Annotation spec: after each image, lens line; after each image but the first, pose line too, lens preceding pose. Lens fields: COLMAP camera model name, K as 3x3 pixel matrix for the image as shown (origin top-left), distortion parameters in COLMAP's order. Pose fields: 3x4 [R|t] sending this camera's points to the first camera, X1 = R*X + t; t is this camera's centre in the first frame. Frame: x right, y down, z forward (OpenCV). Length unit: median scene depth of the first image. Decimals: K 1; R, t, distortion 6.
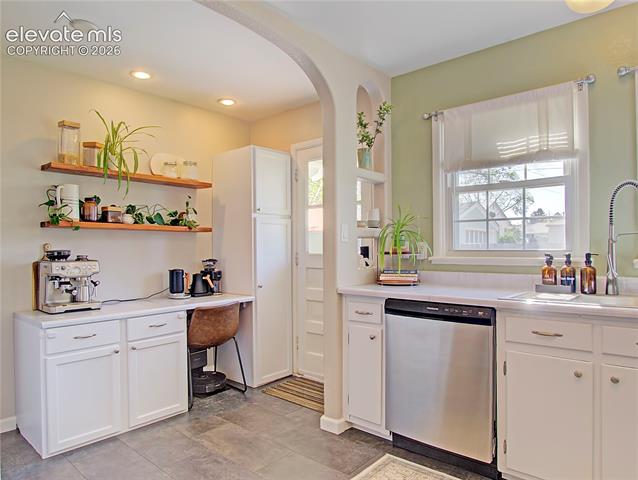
lens RADIAL K [[417.3, 0, 324.0], [0, 417.3, 244.7], [0, 0, 1]] dist [-0.030294, 0.000091]
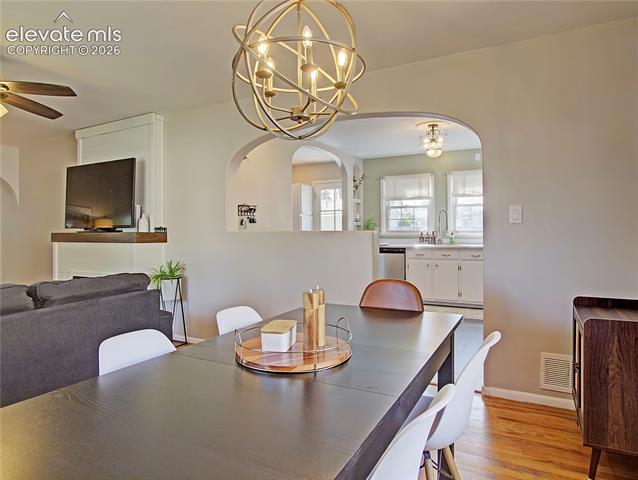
lens RADIAL K [[402.9, 0, 316.8], [0, 402.9, 235.3], [0, 0, 1]] dist [-0.016643, 0.000513]
pose [[0.978877, -0.005036, 0.204387, -0.637189], [0.000843, 0.999787, 0.020601, -0.009482], [-0.204447, -0.019994, 0.978673, -1.360602]]
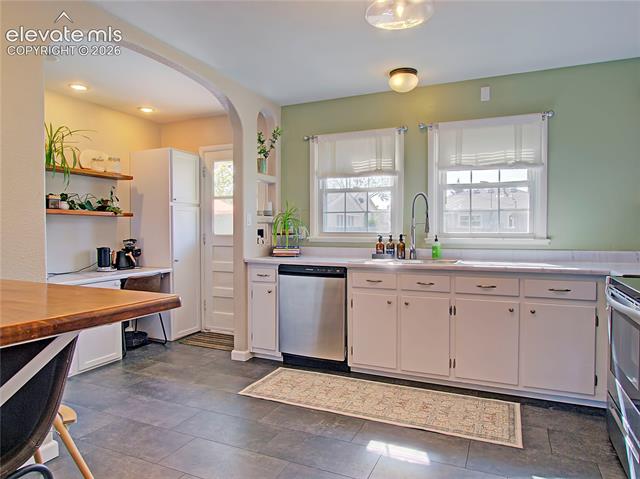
lens RADIAL K [[414.2, 0, 318.3], [0, 414.2, 241.6], [0, 0, 1]] dist [-0.026216, 0.001059]
pose [[0.960438, -0.002356, 0.278483, -0.108649], [-0.007472, 0.999386, 0.034225, -0.003890], [-0.278393, -0.034952, 0.959831, -0.385838]]
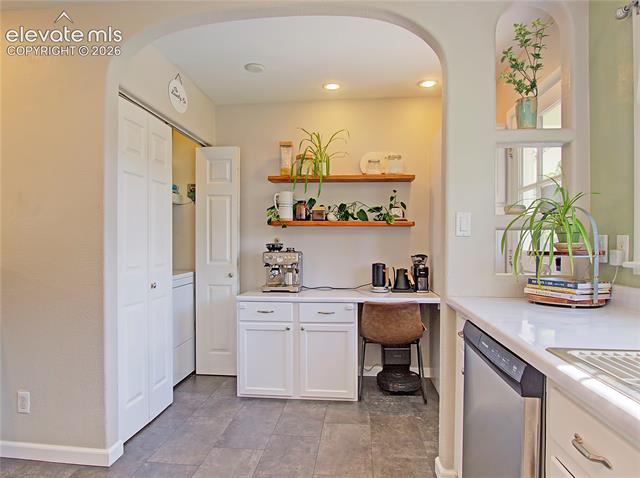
lens RADIAL K [[414.2, 0, 318.3], [0, 414.2, 241.1], [0, 0, 1]] dist [-0.026216, 0.001059]
pose [[0.569822, 0.004542, -0.821755, 0.484770], [-0.001114, 0.999988, 0.004755, -0.000304], [0.821767, -0.001794, 0.569821, 0.358180]]
